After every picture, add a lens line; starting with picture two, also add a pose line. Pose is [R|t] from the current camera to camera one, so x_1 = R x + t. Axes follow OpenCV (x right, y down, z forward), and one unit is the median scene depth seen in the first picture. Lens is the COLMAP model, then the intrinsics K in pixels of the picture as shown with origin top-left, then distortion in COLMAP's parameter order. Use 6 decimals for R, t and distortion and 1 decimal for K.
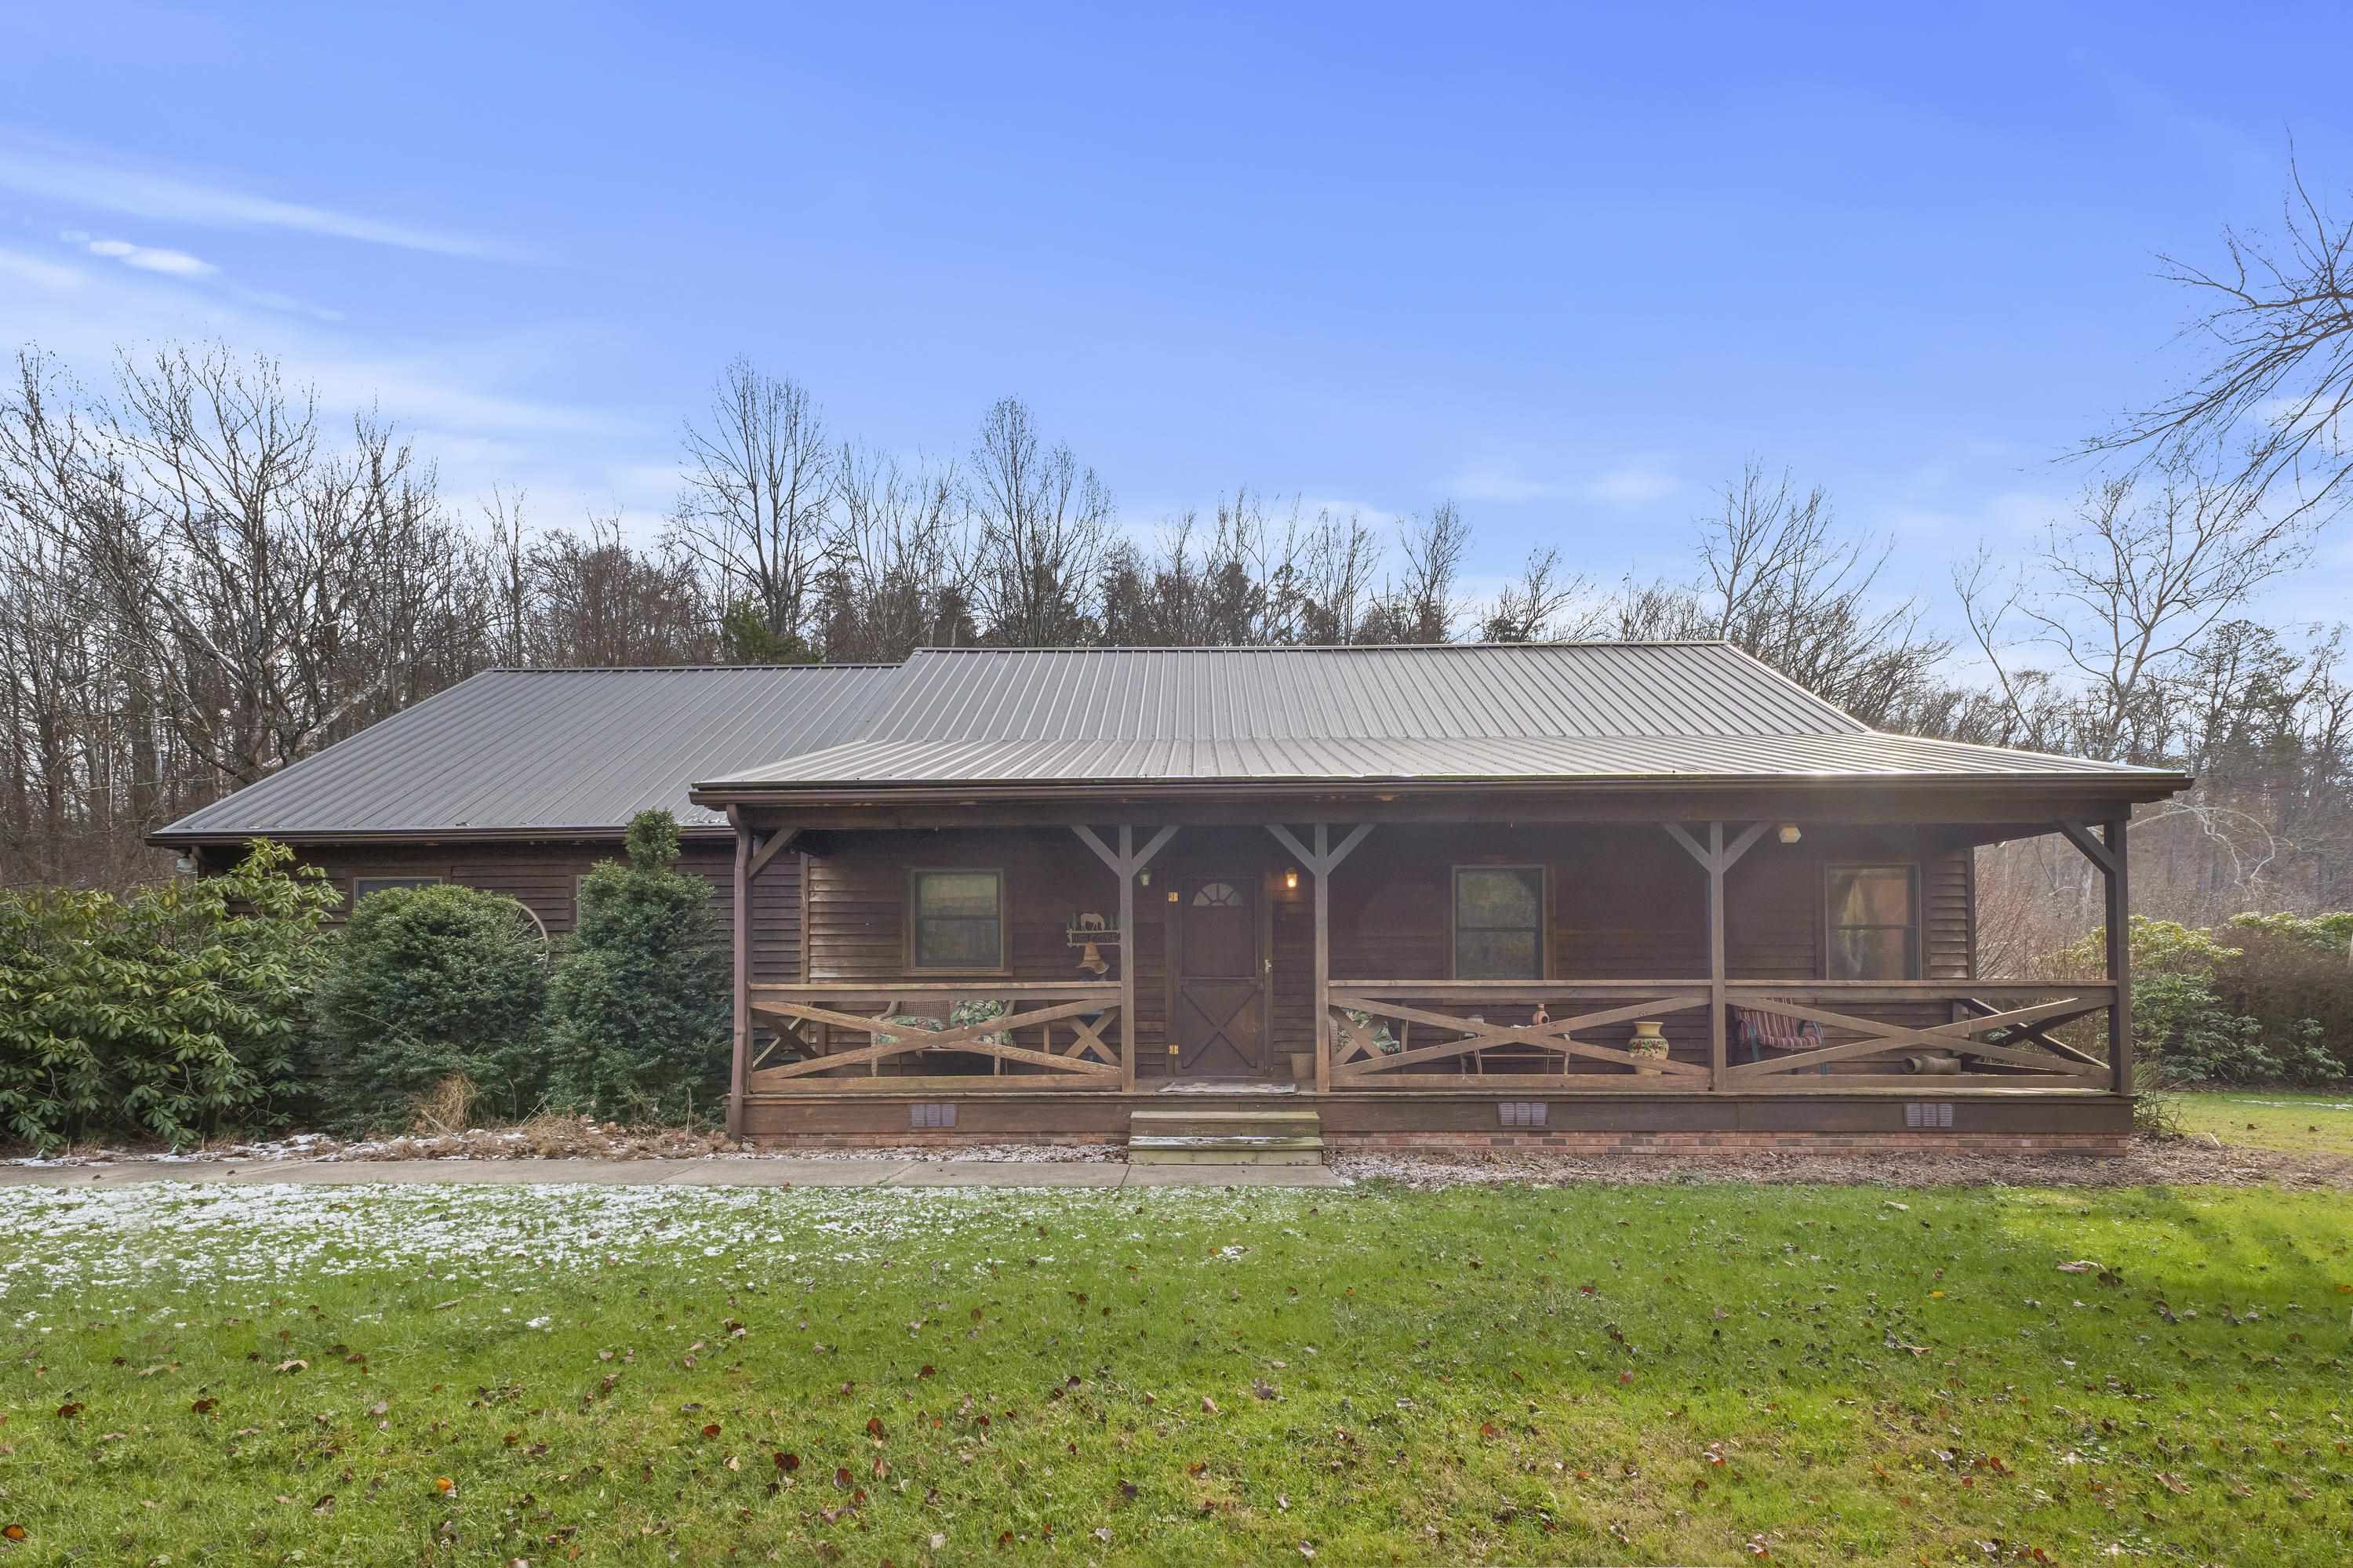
lens RADIAL K [[977.6, 0, 1358.2], [0, 977.6, 854.1], [0, 0, 1]] dist [0.008220, 0.000242]
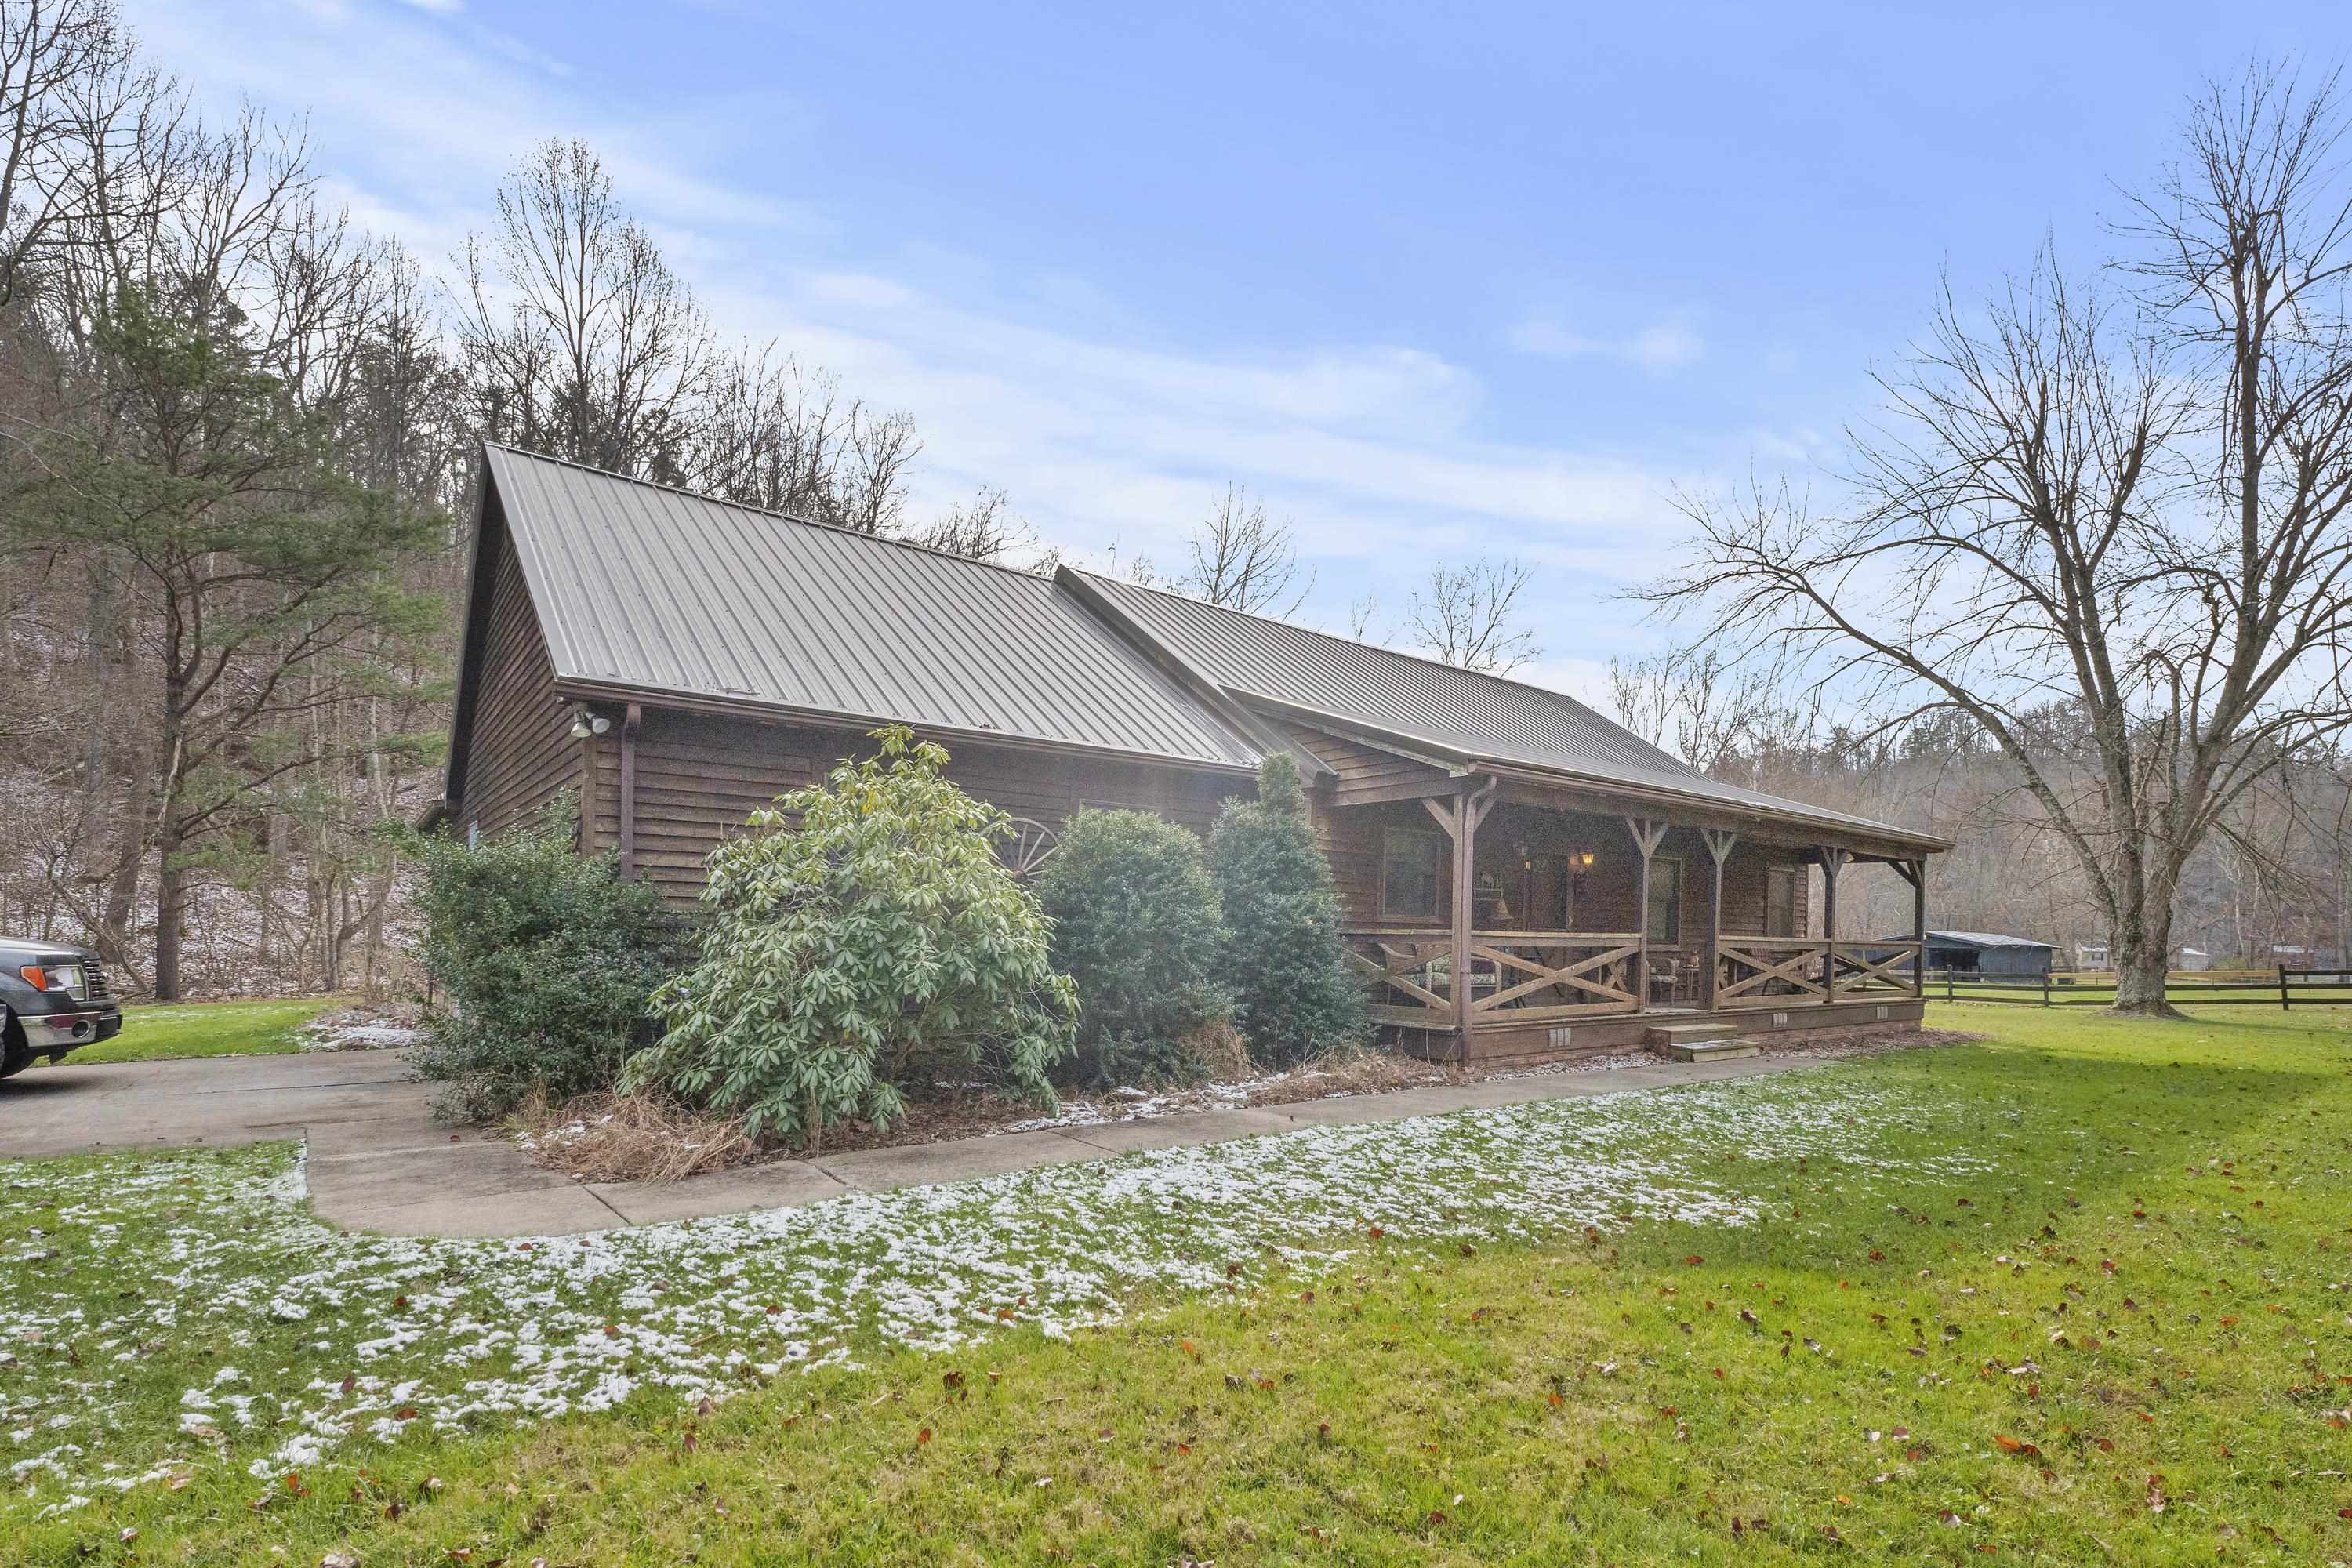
lens RADIAL K [[1032.3, 0, 1176.0], [0, 1032.3, 784.0], [0, 0, 1]] dist [-0.000917, 0.000208]
pose [[0.796927, 0.104414, 0.594983, -1.605920], [-0.107178, 0.993761, -0.030840, 0.034575], [-0.594491, -0.039192, 0.803146, 0.225430]]
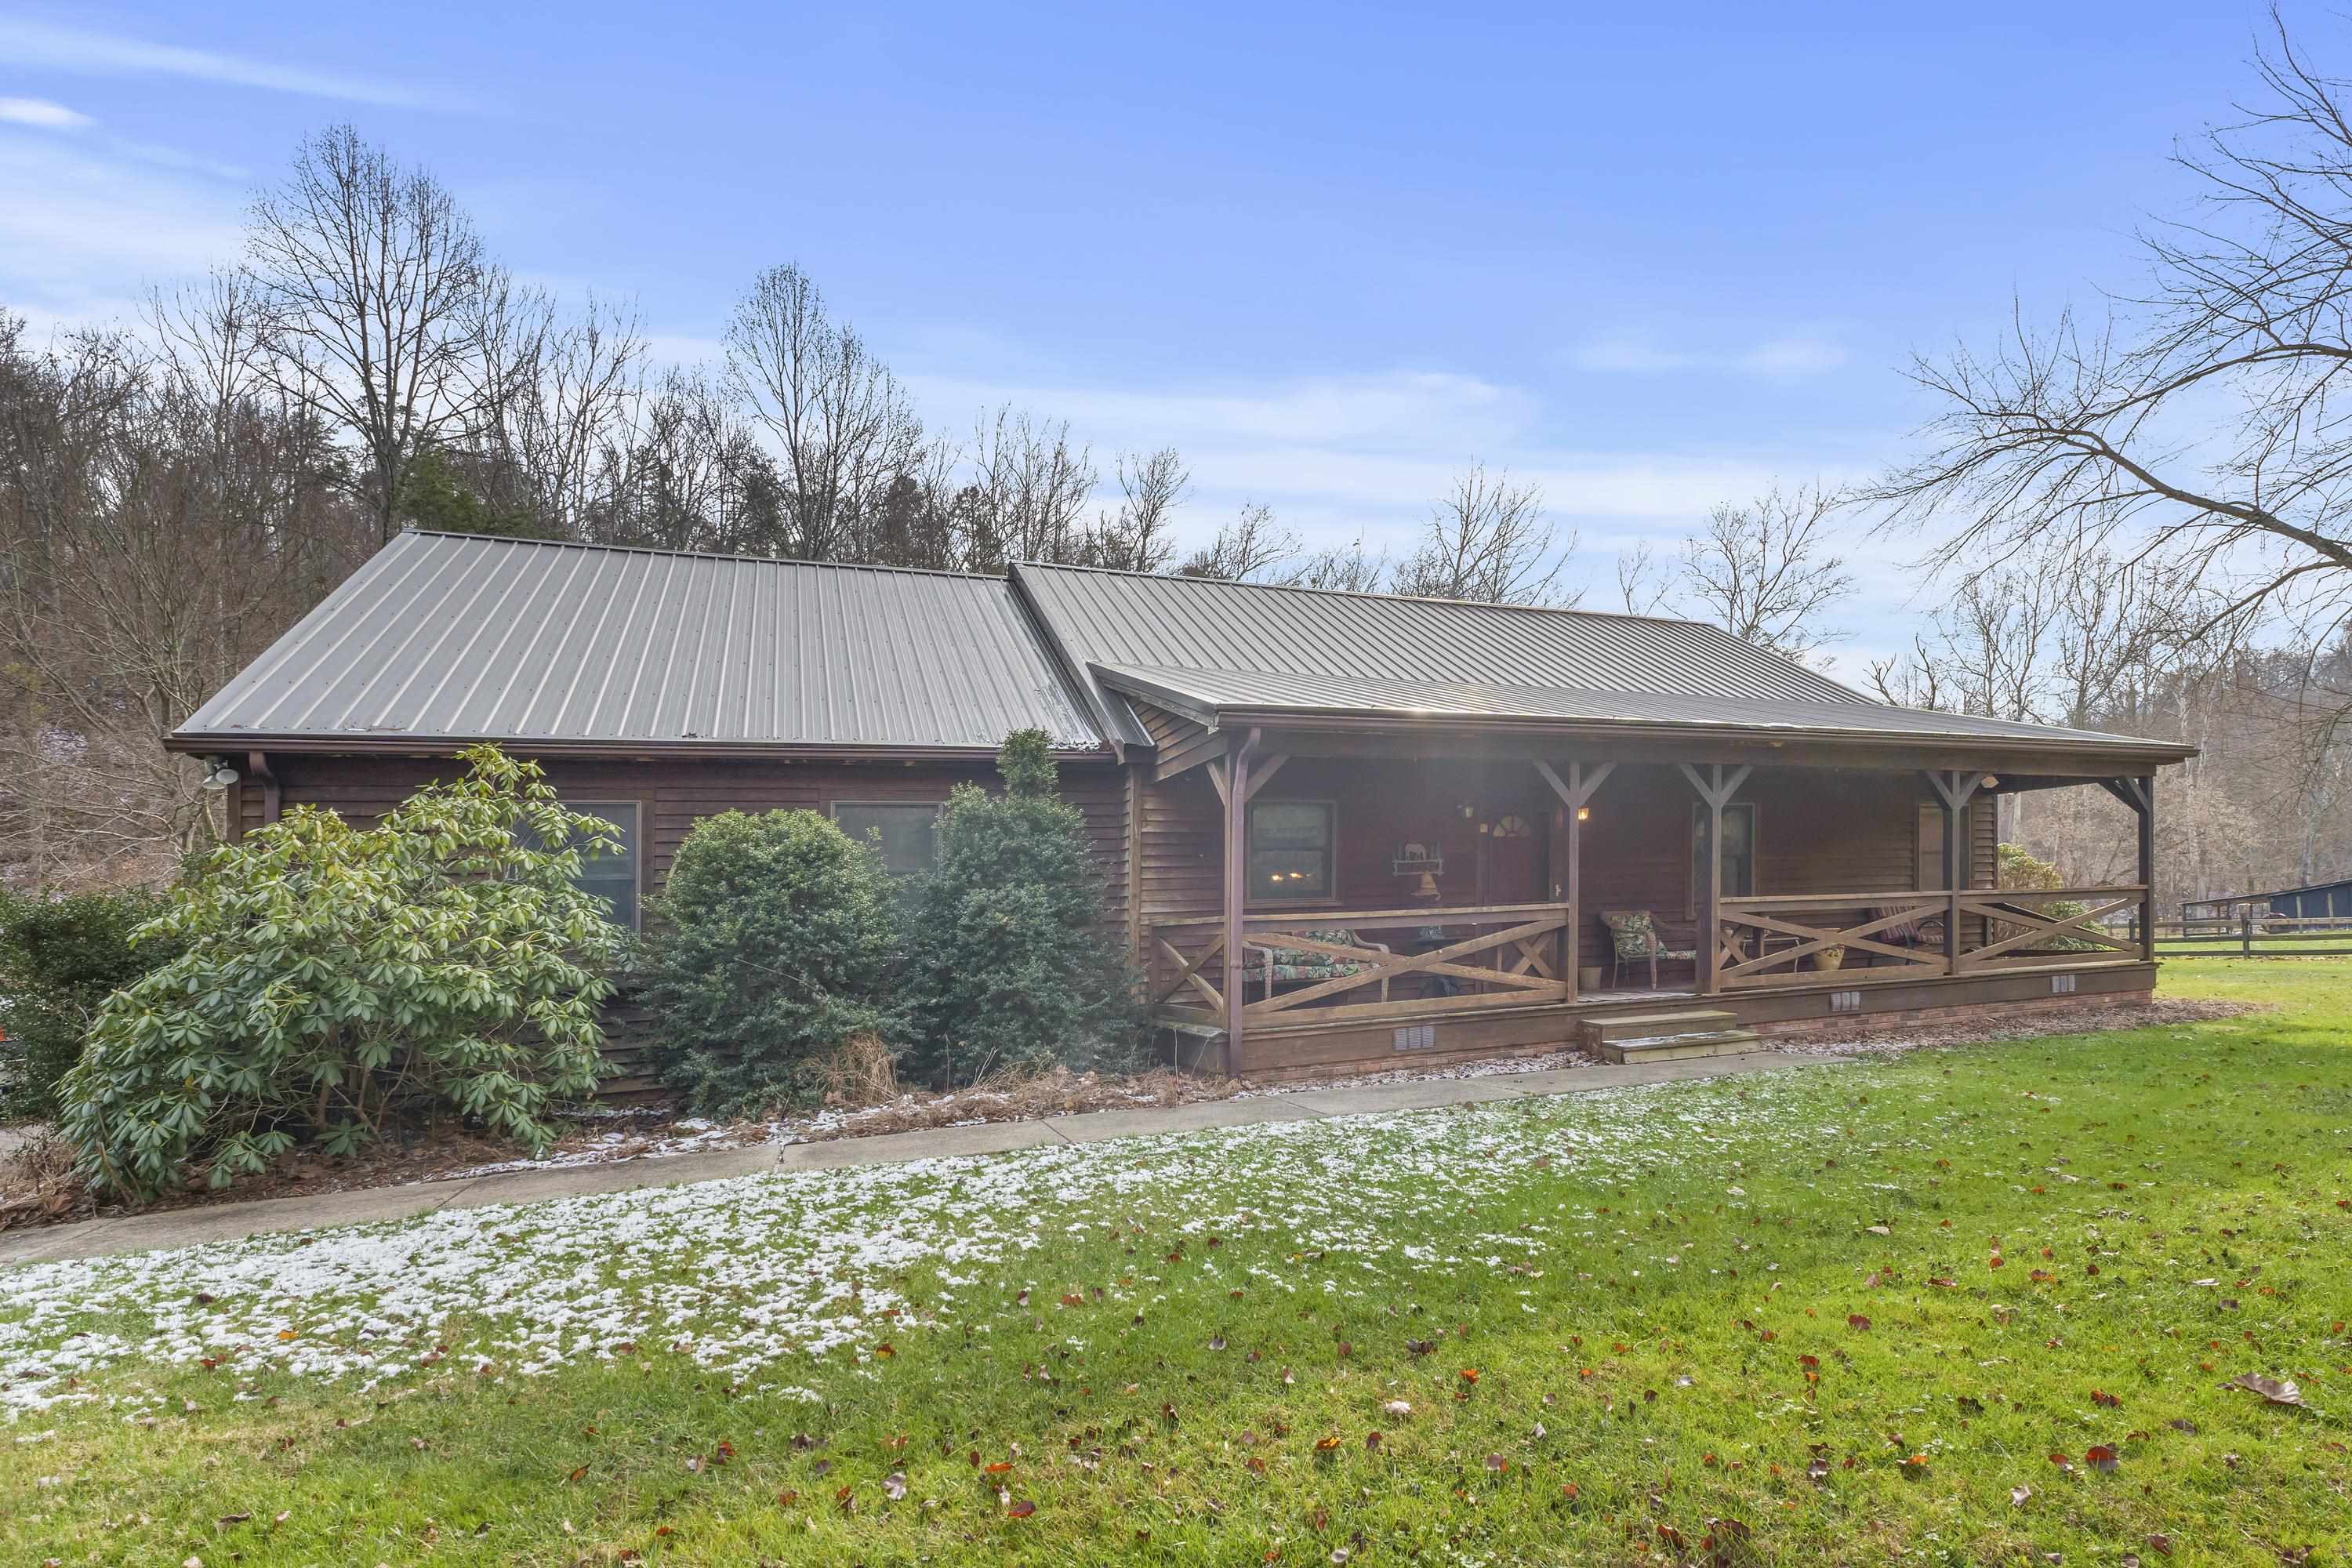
lens RADIAL K [[1012.8, 0, 1176.0], [0, 1012.8, 784.0], [0, 0, 1]] dist [0.003860, -0.000109]
pose [[0.932660, 0.018818, 0.360267, -1.033144], [-0.014037, 0.999775, -0.015884, 0.020141], [-0.360485, 0.009757, 0.932714, 0.093502]]
